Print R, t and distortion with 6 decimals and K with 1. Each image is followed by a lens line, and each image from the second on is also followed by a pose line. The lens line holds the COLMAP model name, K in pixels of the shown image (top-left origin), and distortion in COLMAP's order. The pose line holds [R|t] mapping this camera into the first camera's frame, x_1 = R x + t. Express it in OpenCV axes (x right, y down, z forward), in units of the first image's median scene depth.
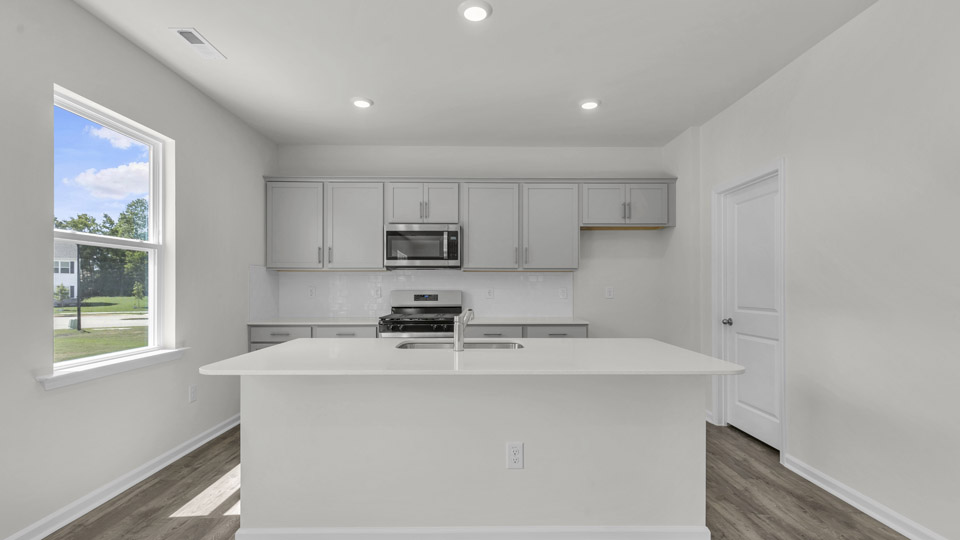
lens RADIAL K [[442.6, 0, 481.0], [0, 442.6, 281.0], [0, 0, 1]] dist [0.007172, -0.001783]
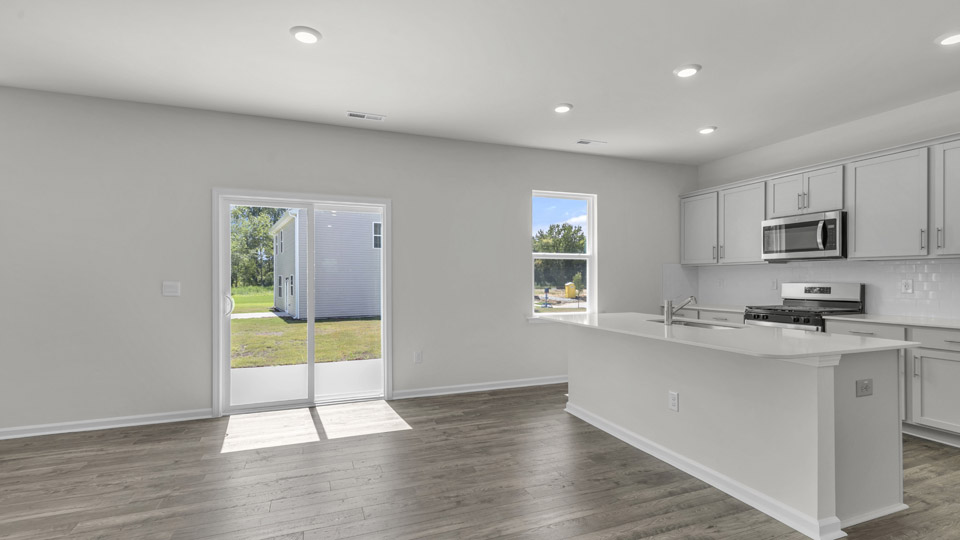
lens RADIAL K [[442.6, 0, 480.5], [0, 442.6, 280.1], [0, 0, 1]] dist [0.007172, -0.001783]
pose [[0.345516, 0.002040, -0.938411, 0.562481], [0.013007, 0.999891, 0.006963, -0.000468], [0.938323, -0.014612, 0.345452, -0.018952]]
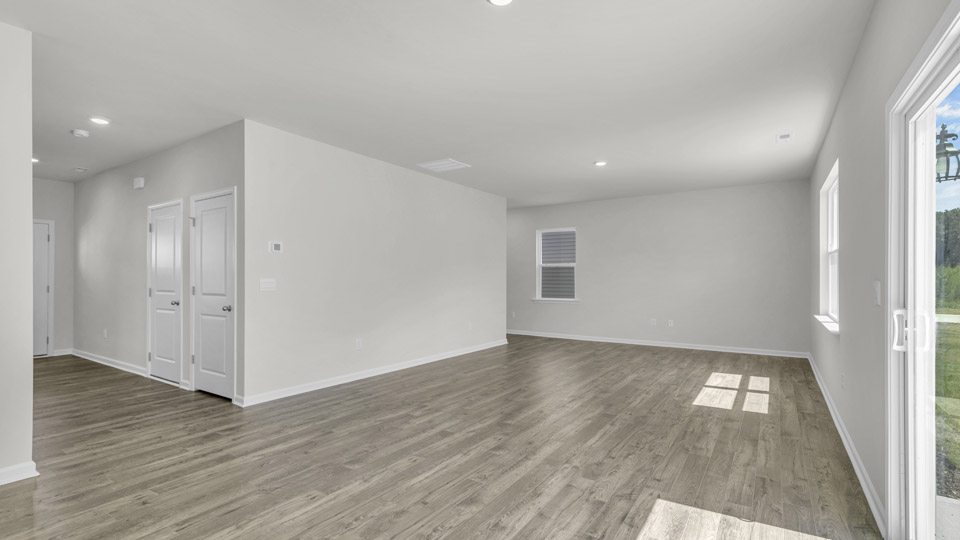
lens RADIAL K [[442.6, 0, 479.6], [0, 442.6, 271.3], [0, 0, 1]] dist [0.007172, -0.001783]
pose [[-0.817972, 0.010213, 0.575168, -0.381322], [-0.005851, 0.999643, -0.026070, 0.008269], [-0.575229, -0.024689, -0.817620, 0.415348]]
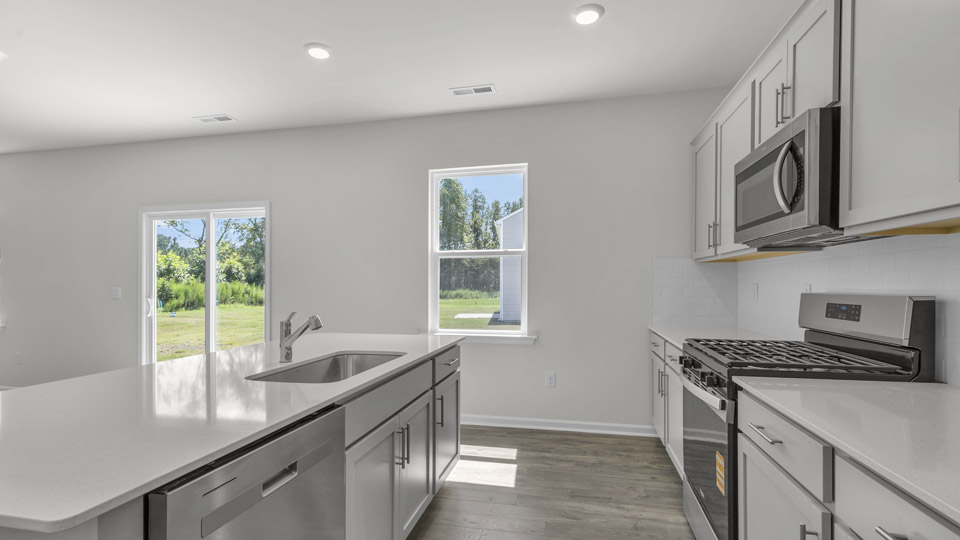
lens RADIAL K [[442.6, 0, 479.9], [0, 442.6, 287.1], [0, 0, 1]] dist [0.007172, -0.001783]
pose [[-0.230298, 0.010342, -0.973065, 0.361714], [0.016878, 0.999836, 0.006632, 0.007356], [0.972974, -0.014896, -0.230435, 0.827472]]
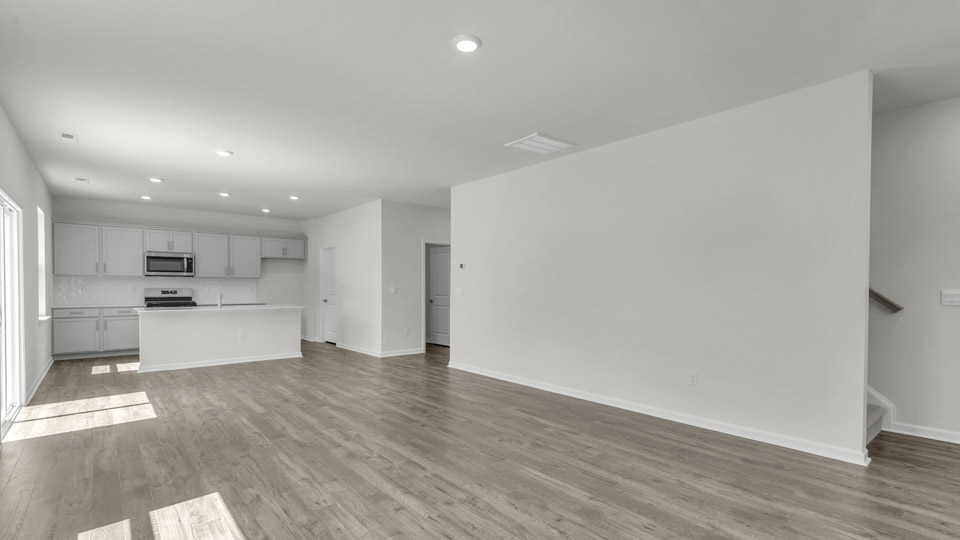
lens RADIAL K [[442.6, 0, 481.3], [0, 442.6, 291.5], [0, 0, 1]] dist [0.007172, -0.001783]
pose [[0.774995, -0.003198, 0.631960, -0.302948], [-0.010582, 0.999781, 0.018036, -0.013546], [-0.631879, -0.020665, 0.774791, -1.322198]]
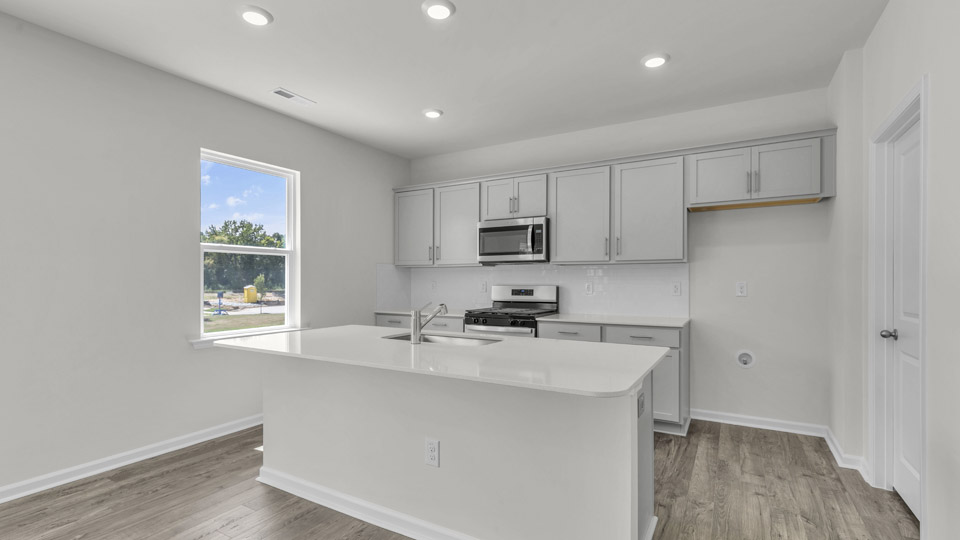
lens RADIAL K [[442.6, 0, 479.2], [0, 442.6, 279.2], [0, 0, 1]] dist [0.007172, -0.001783]
pose [[0.857283, -0.002737, -0.514839, 0.326179], [0.006846, 0.999958, 0.006084, 0.000990], [0.514801, -0.008741, 0.857265, 0.101145]]
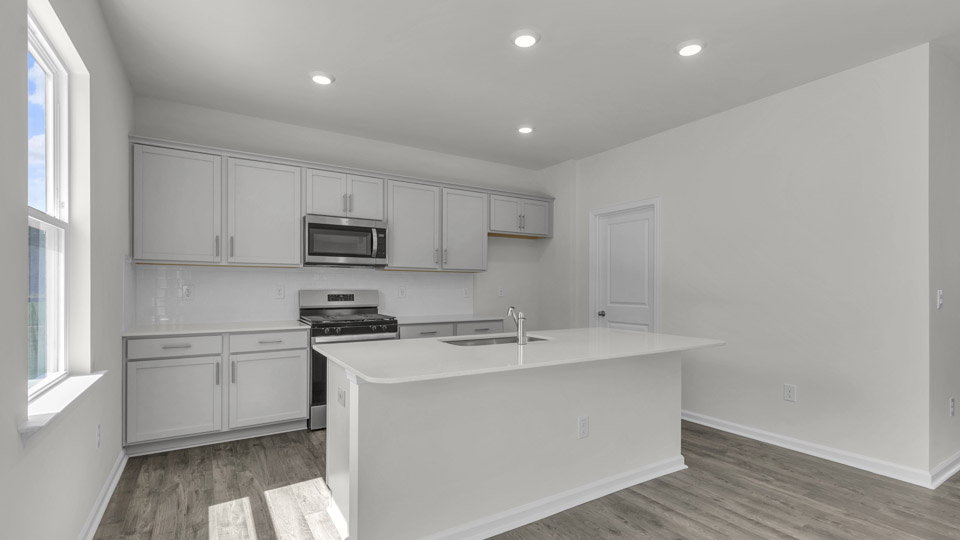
lens RADIAL K [[442.6, 0, 481.8], [0, 442.6, 282.6], [0, 0, 1]] dist [0.007172, -0.001783]
pose [[0.852594, 0.008273, 0.522509, -0.380731], [-0.010841, 0.999940, 0.001856, 0.001056], [-0.522462, -0.007247, 0.852632, 0.058832]]
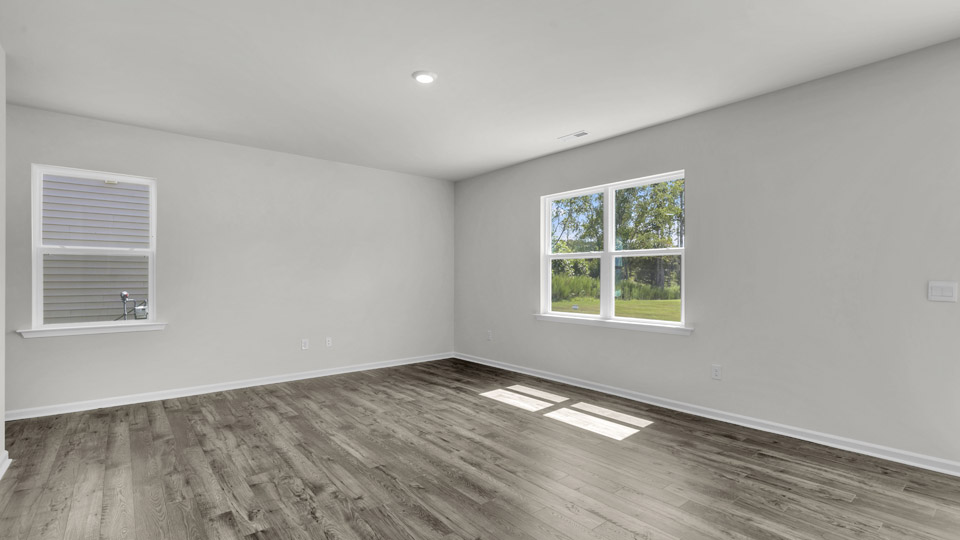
lens RADIAL K [[442.6, 0, 480.2], [0, 442.6, 282.7], [0, 0, 1]] dist [0.007172, -0.001783]
pose [[-0.782326, 0.008991, -0.622804, 0.450707], [0.008066, 0.999958, 0.004304, -0.004855], [0.622817, -0.001656, -0.782366, -0.202754]]
